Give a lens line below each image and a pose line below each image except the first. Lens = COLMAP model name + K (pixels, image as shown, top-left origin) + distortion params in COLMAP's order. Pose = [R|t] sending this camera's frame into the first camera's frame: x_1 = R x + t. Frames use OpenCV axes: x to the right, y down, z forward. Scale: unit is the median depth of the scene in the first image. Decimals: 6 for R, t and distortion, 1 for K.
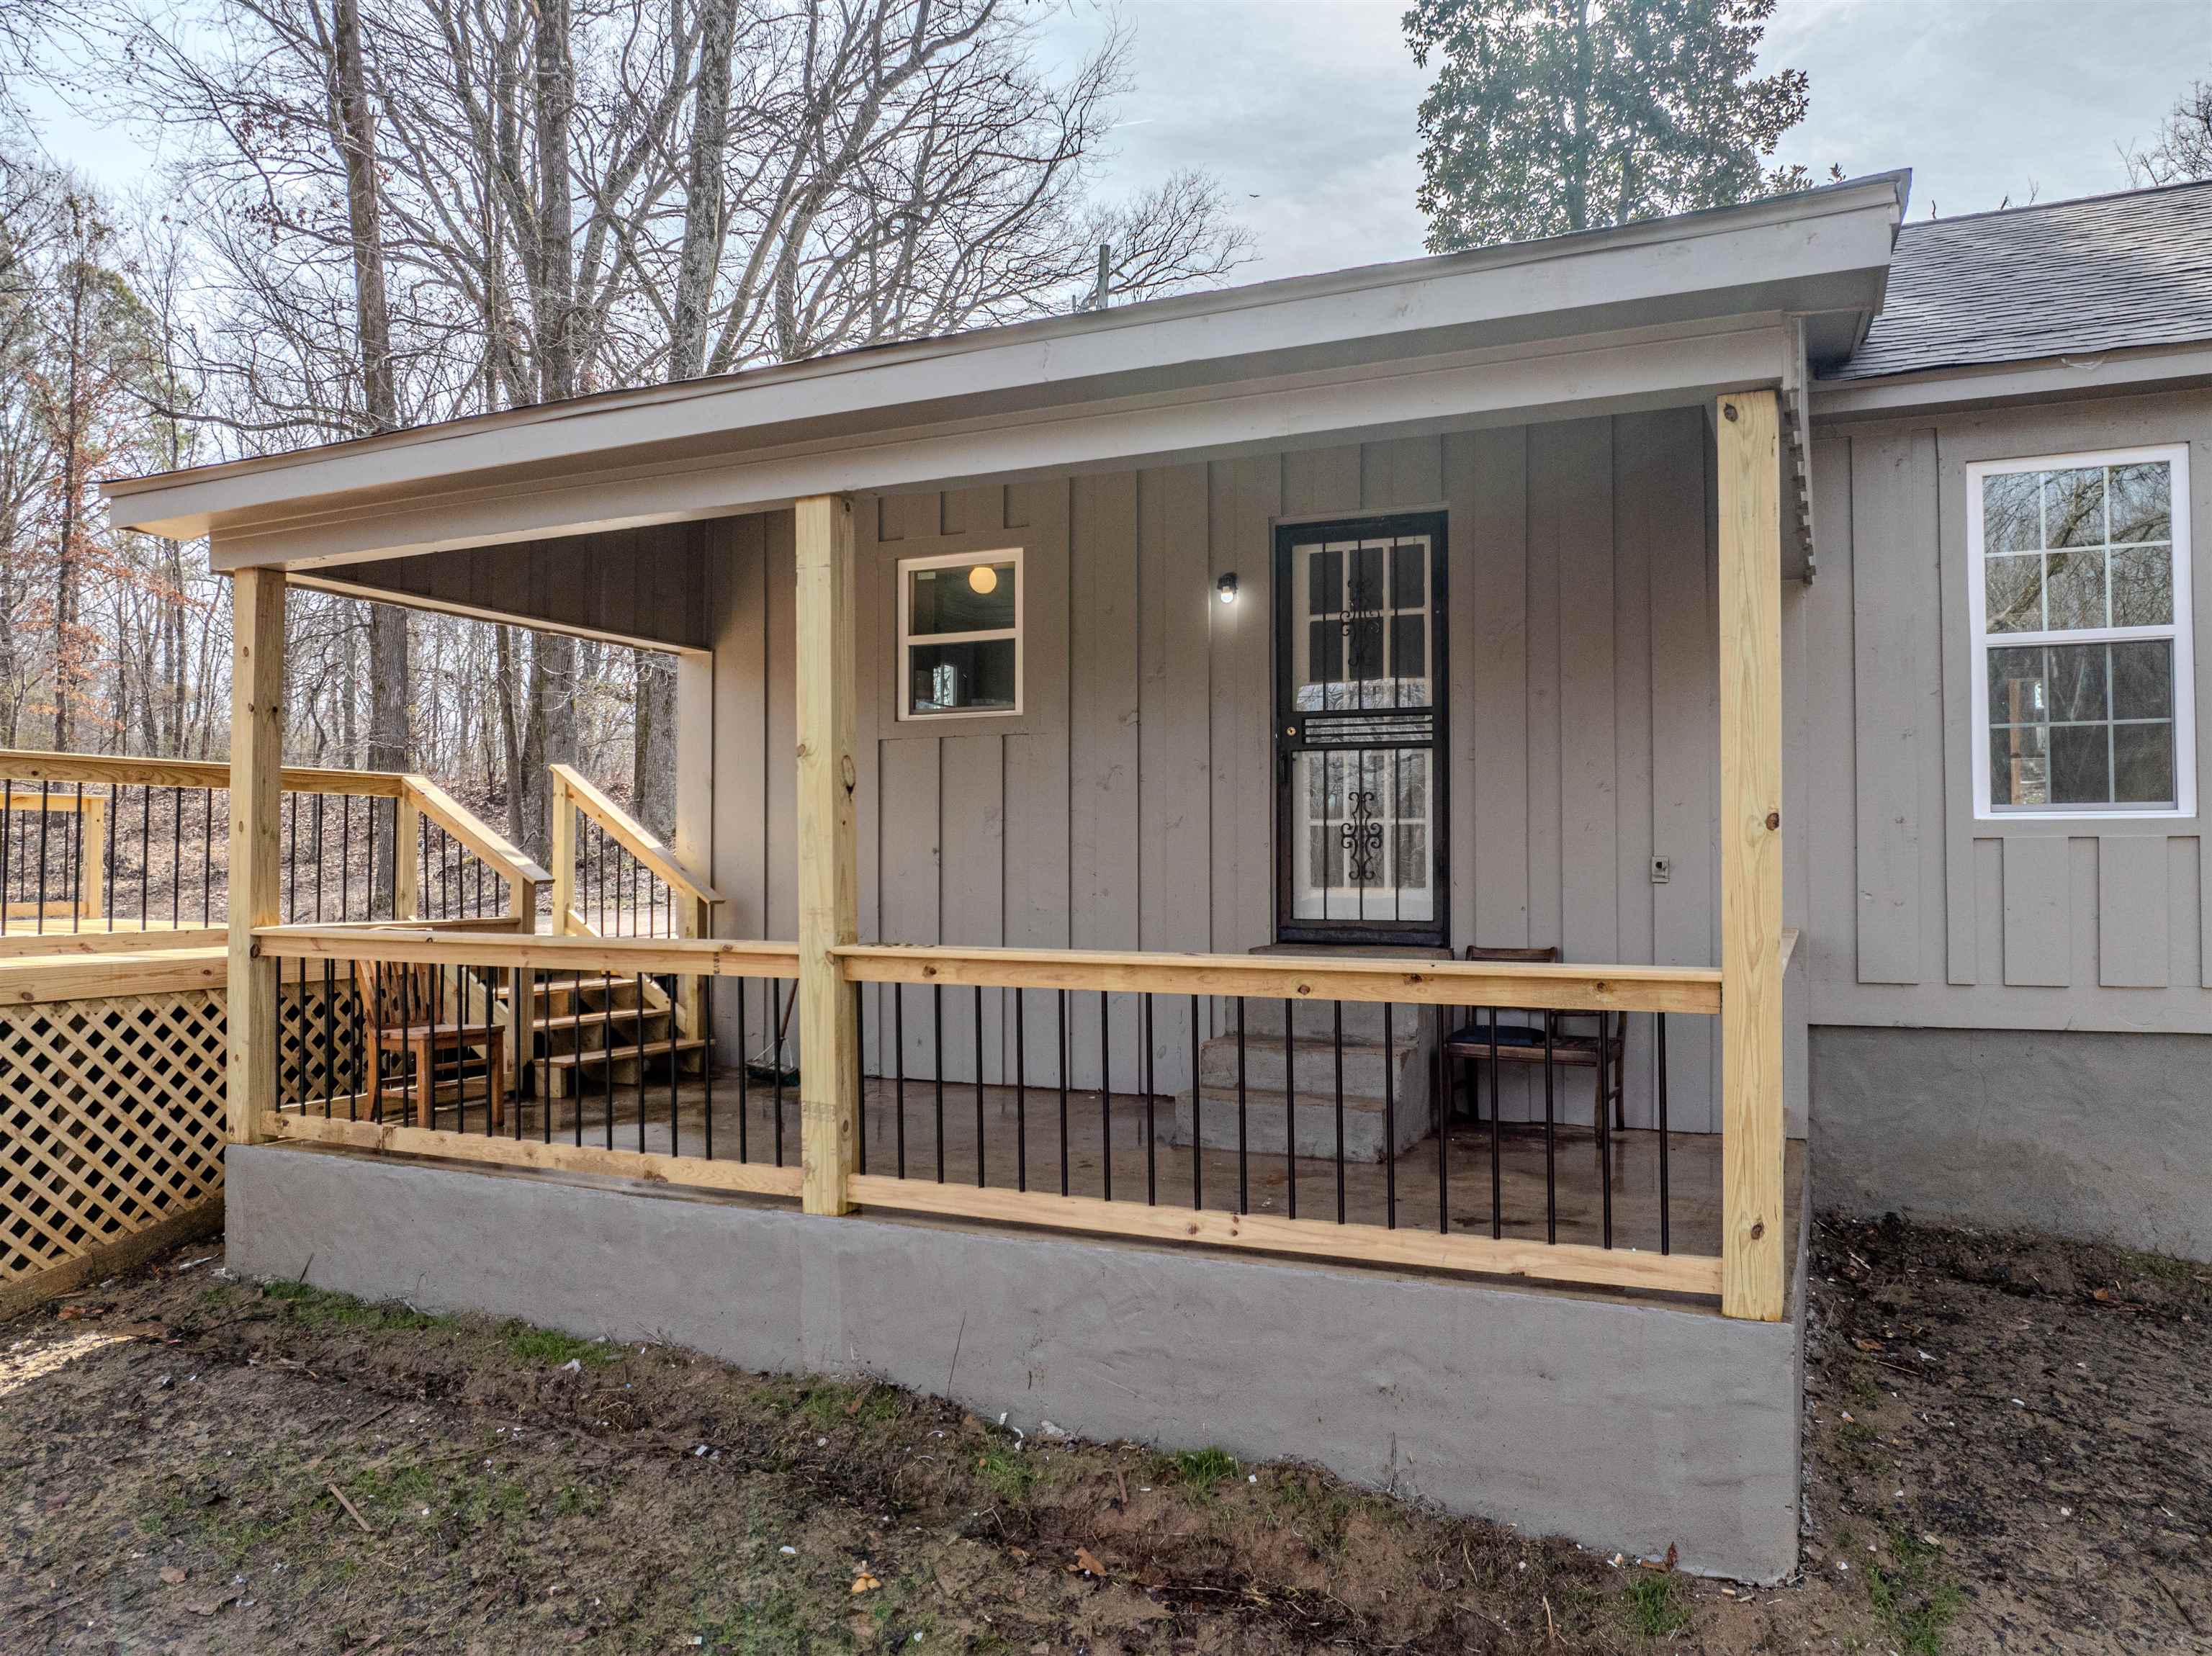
lens RADIAL K [[1554.2, 0, 1097.4], [0, 1554.2, 829.7], [0, 0, 1]] dist [-0.031364, -0.017869]
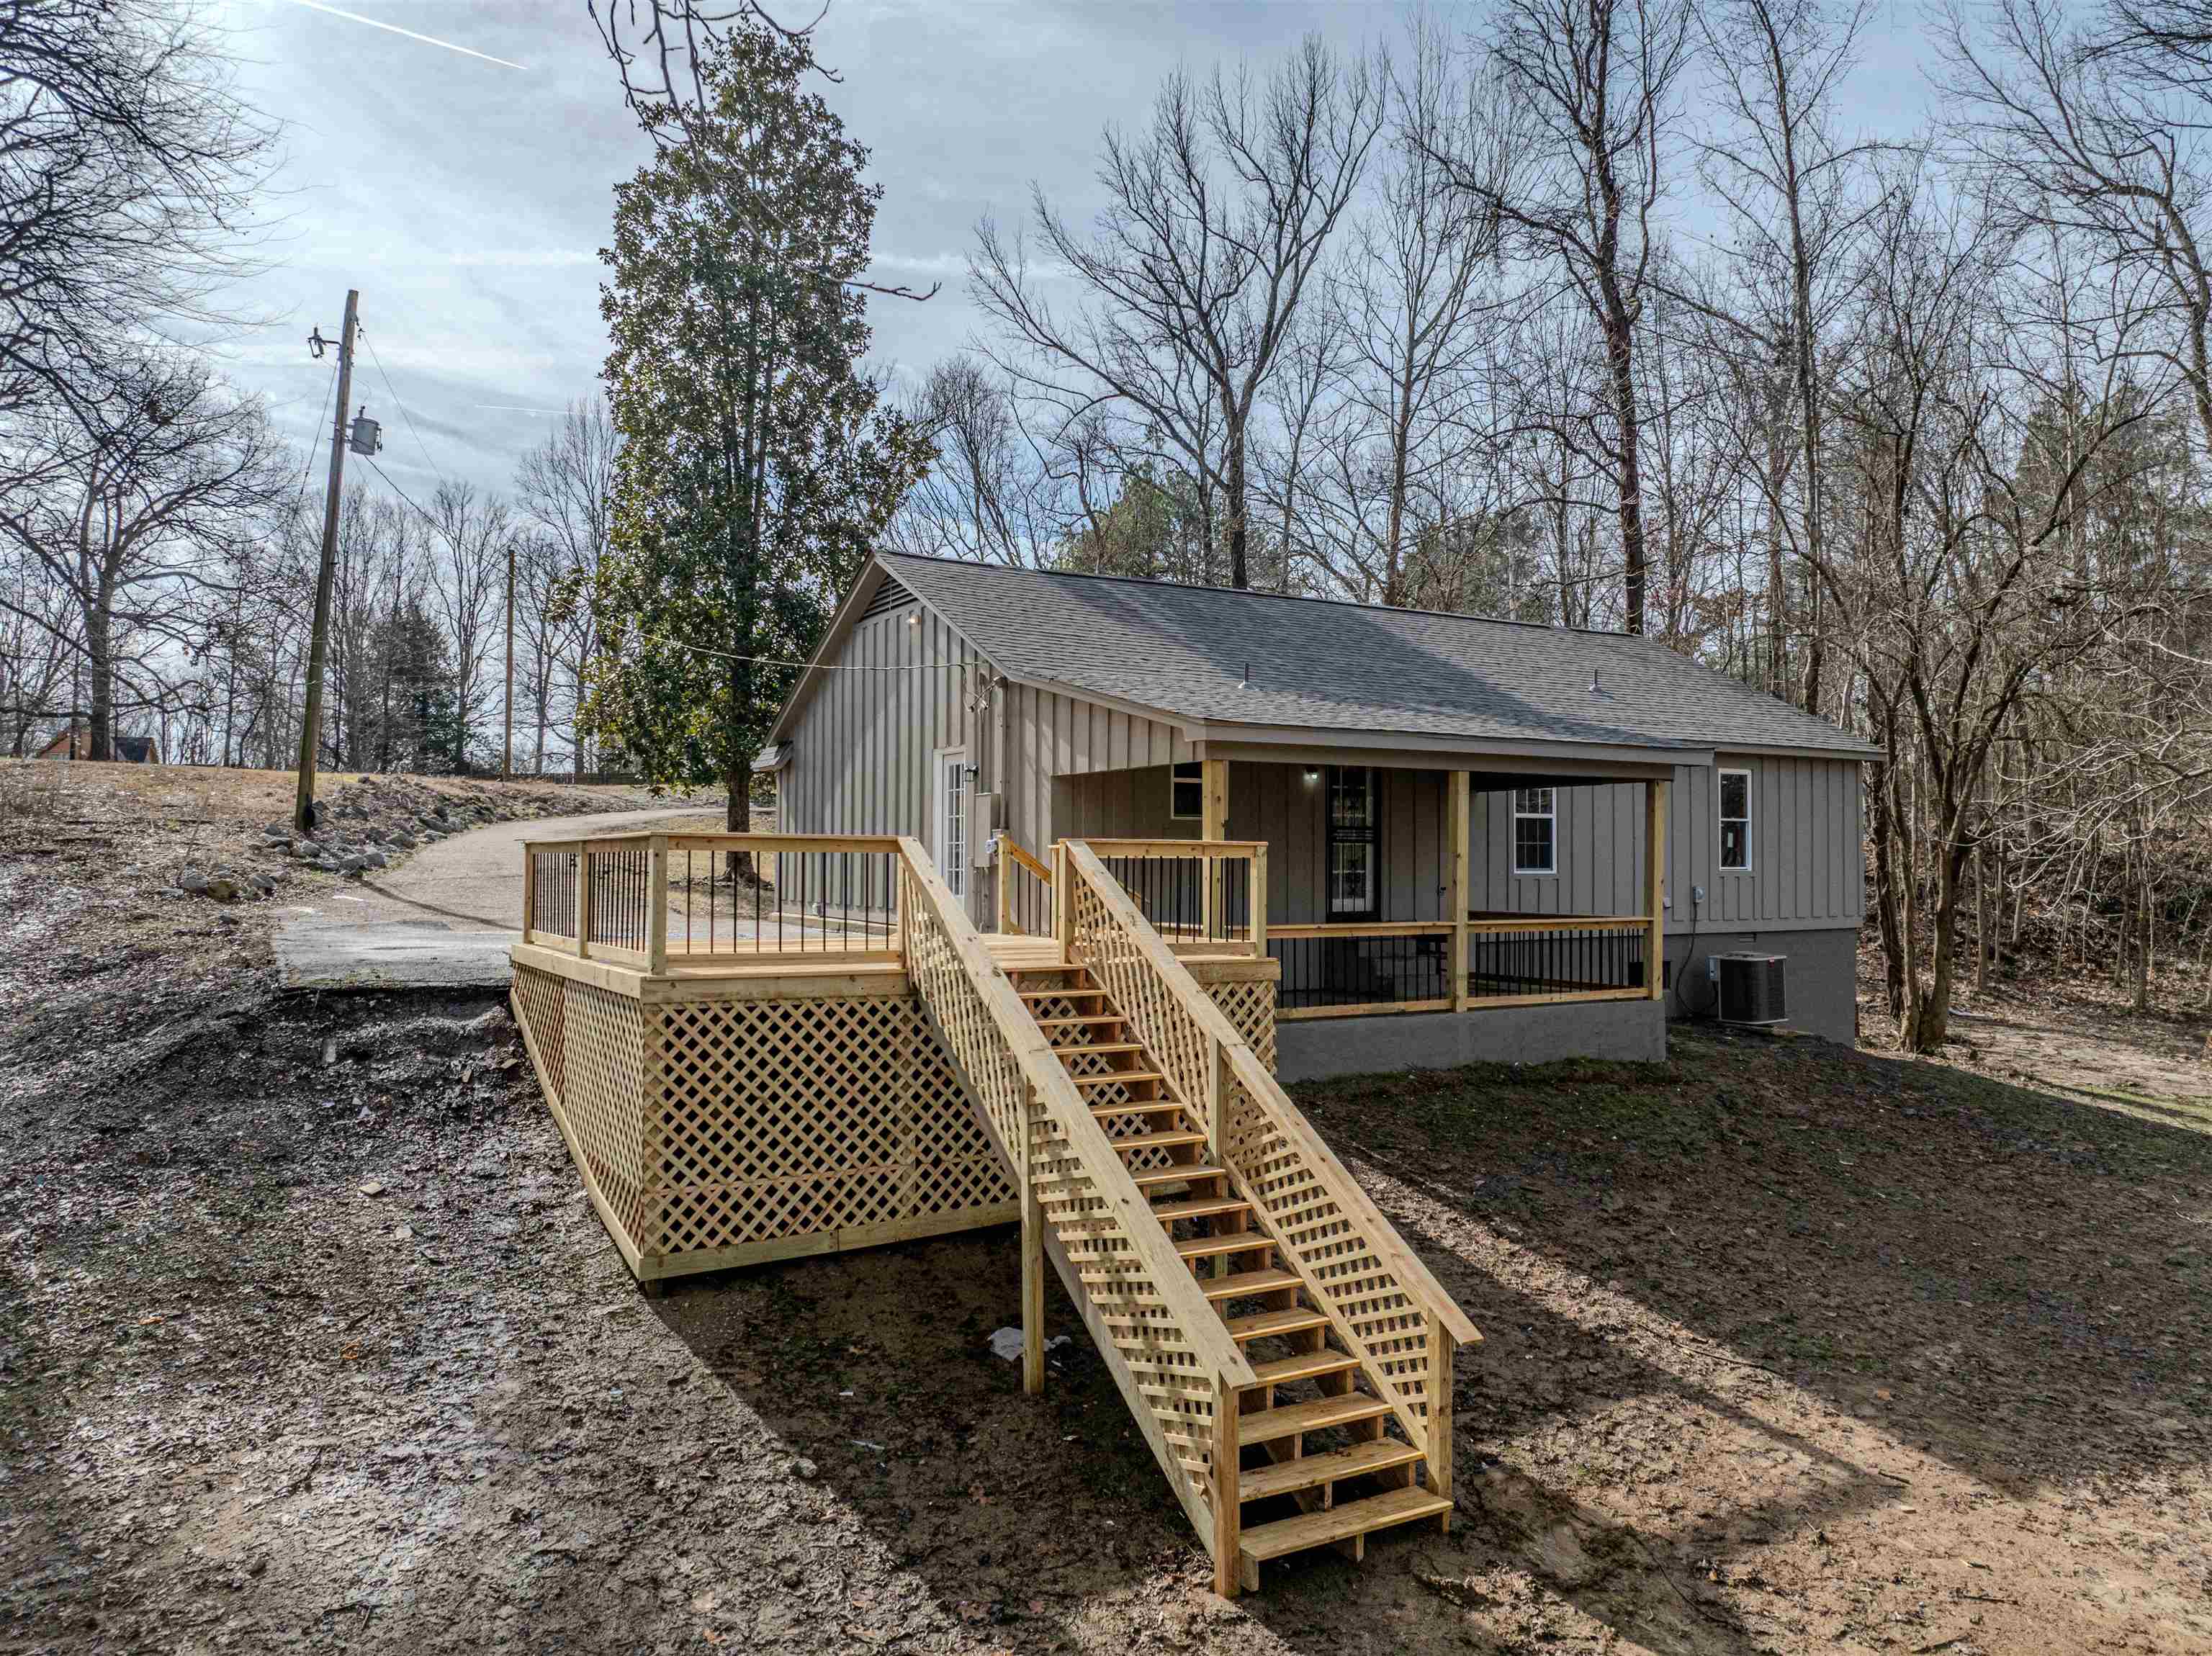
lens RADIAL K [[1554.2, 0, 1107.3], [0, 1554.2, 832.9], [0, 0, 1]] dist [-0.031364, -0.017869]
pose [[0.571394, 0.014317, 0.820551, -2.783250], [-0.024213, 0.999707, -0.000582, -0.074418], [-0.820319, -0.019536, 0.571573, -0.133024]]
